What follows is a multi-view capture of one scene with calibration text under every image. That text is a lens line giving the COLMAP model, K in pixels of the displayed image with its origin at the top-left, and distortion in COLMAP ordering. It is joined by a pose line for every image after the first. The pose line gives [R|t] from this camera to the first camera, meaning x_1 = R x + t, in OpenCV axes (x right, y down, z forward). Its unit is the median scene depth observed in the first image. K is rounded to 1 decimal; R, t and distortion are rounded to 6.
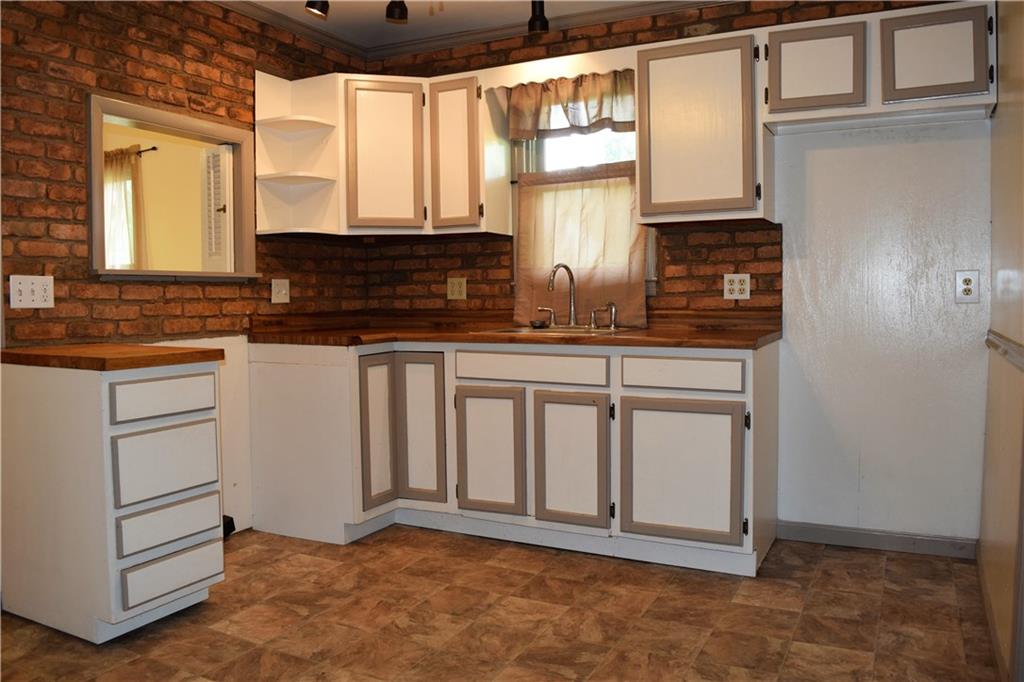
lens RADIAL K [[807.0, 0, 512.0], [0, 807.0, 341.0], [0, 0, 1]] dist [-0.095996, 0.023756]
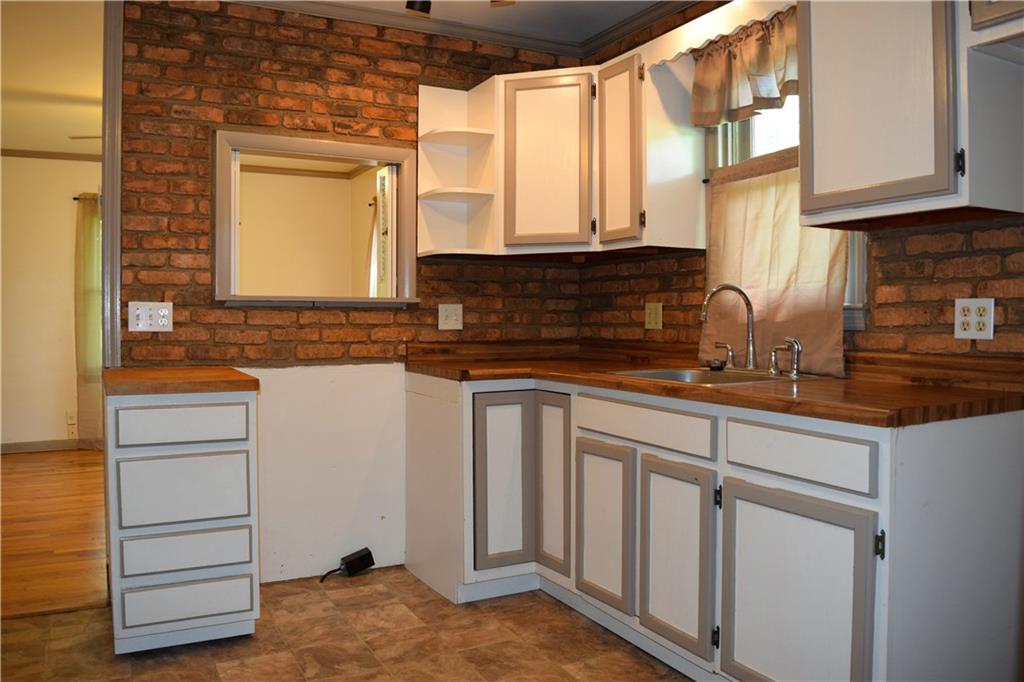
lens RADIAL K [[807.0, 0, 512.0], [0, 807.0, 341.0], [0, 0, 1]] dist [-0.095996, 0.023756]
pose [[0.817490, 0.027542, -0.575284, 0.341712], [-0.041400, 0.999082, -0.010998, -0.029448], [0.574453, 0.032807, 0.817880, 0.299066]]
